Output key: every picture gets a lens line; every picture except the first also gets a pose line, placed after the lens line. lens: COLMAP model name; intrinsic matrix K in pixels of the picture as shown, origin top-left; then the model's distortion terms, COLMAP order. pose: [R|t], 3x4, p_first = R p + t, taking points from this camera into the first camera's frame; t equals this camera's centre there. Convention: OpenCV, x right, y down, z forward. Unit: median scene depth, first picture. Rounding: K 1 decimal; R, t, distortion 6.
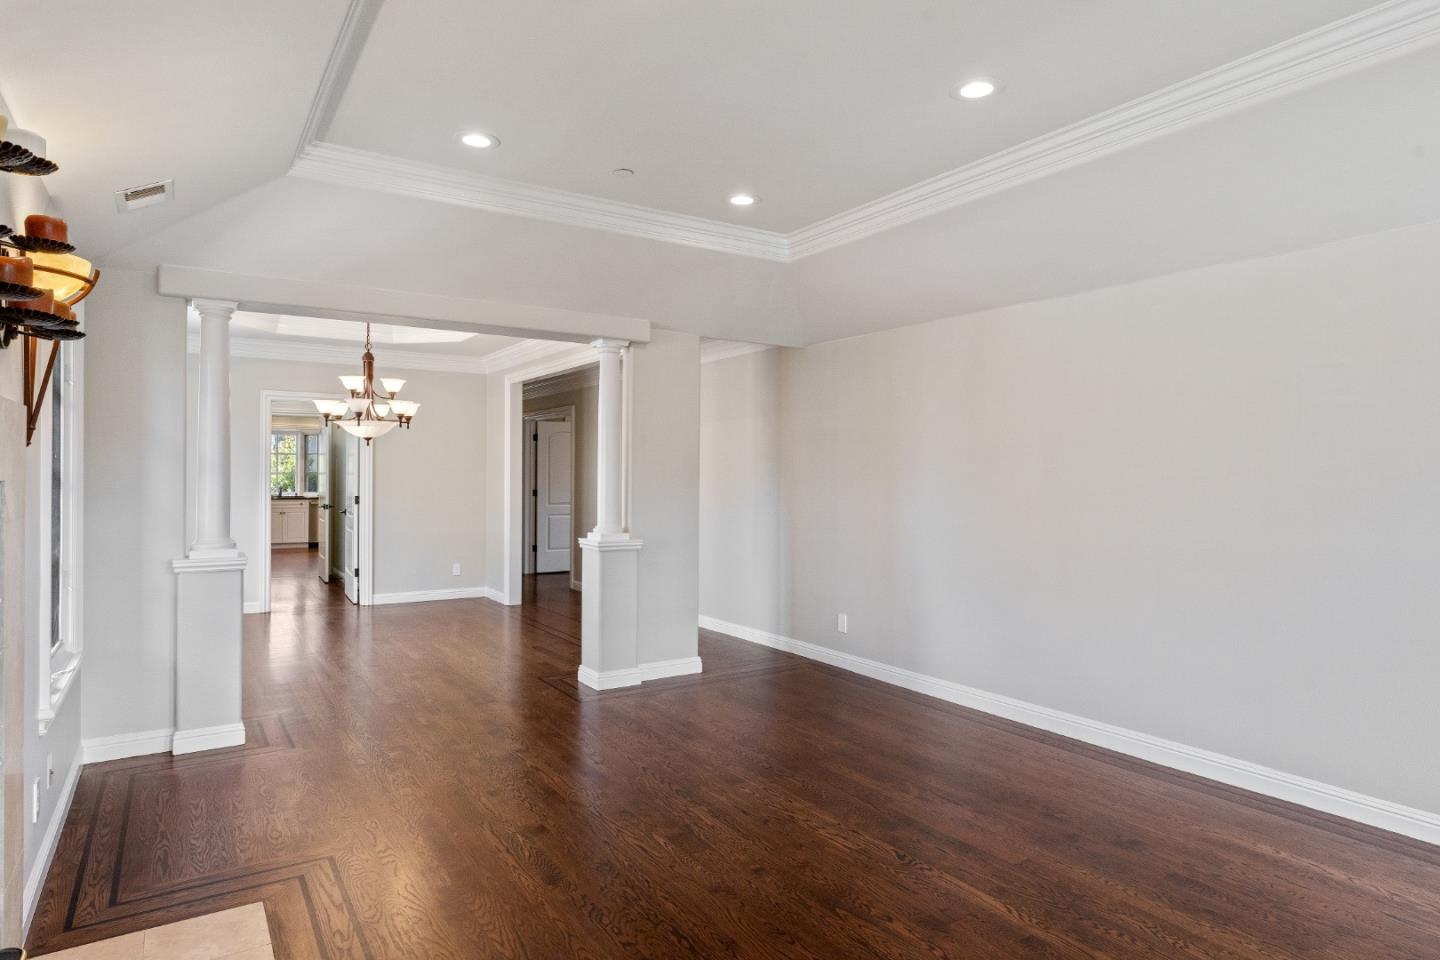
lens RADIAL K [[819.2, 0, 712.7], [0, 819.2, 478.9], [0, 0, 1]] dist [-0.003590, -0.000673]
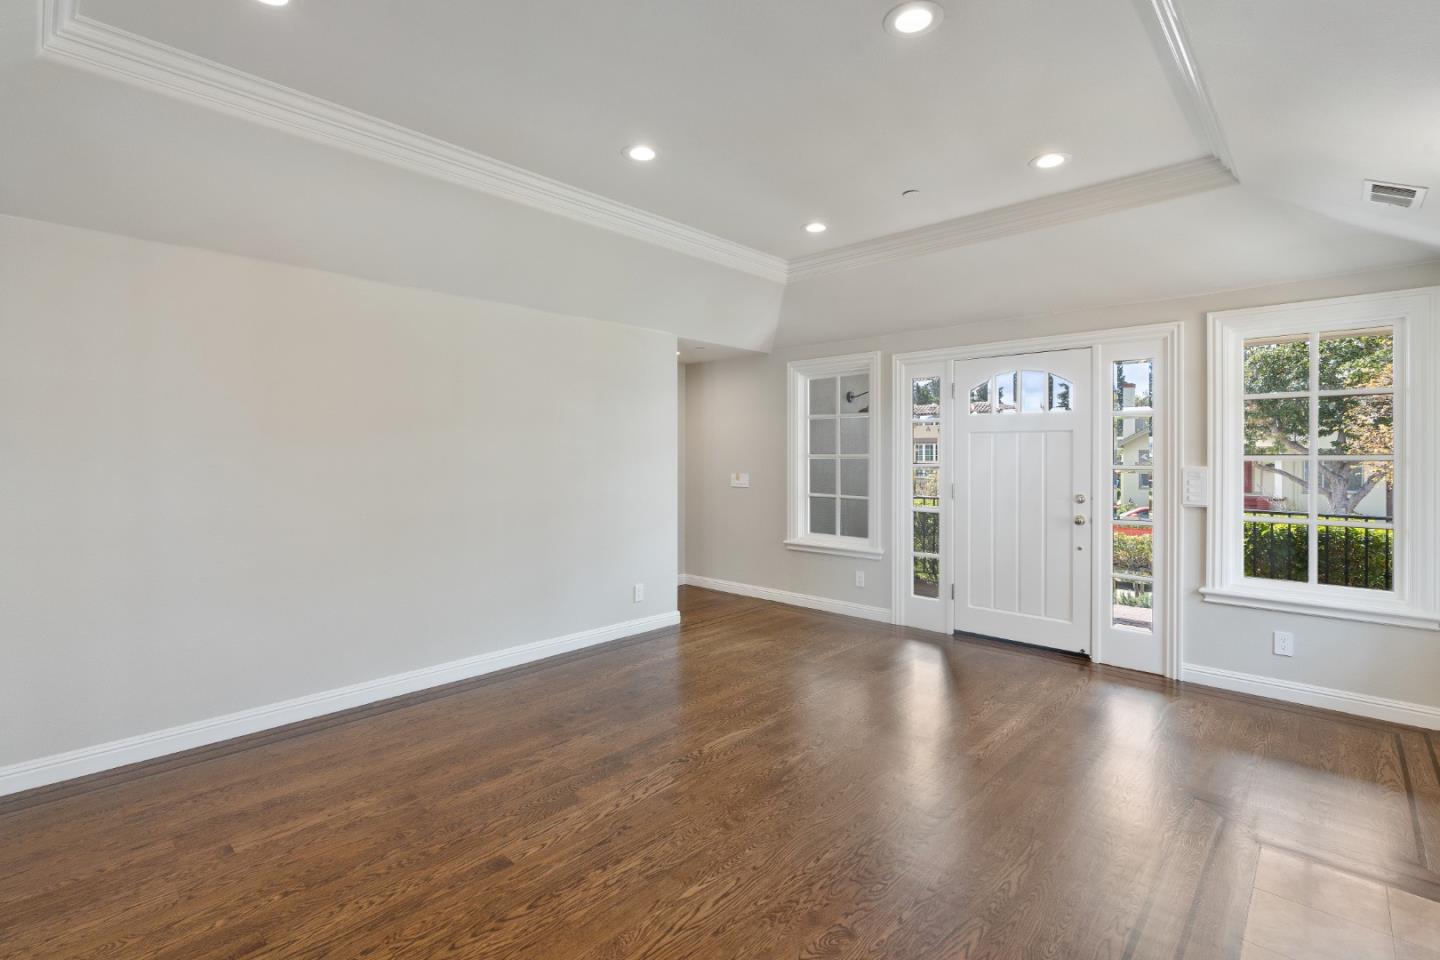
lens RADIAL K [[658.5, 0, 731.6], [0, 658.5, 450.6], [0, 0, 1]] dist [-0.005185, 0.000122]
pose [[-0.237067, -0.001412, 0.971492, -0.699414], [0.007424, 0.999967, 0.003265, -0.007567], [-0.971465, 0.007986, -0.237049, 1.082810]]
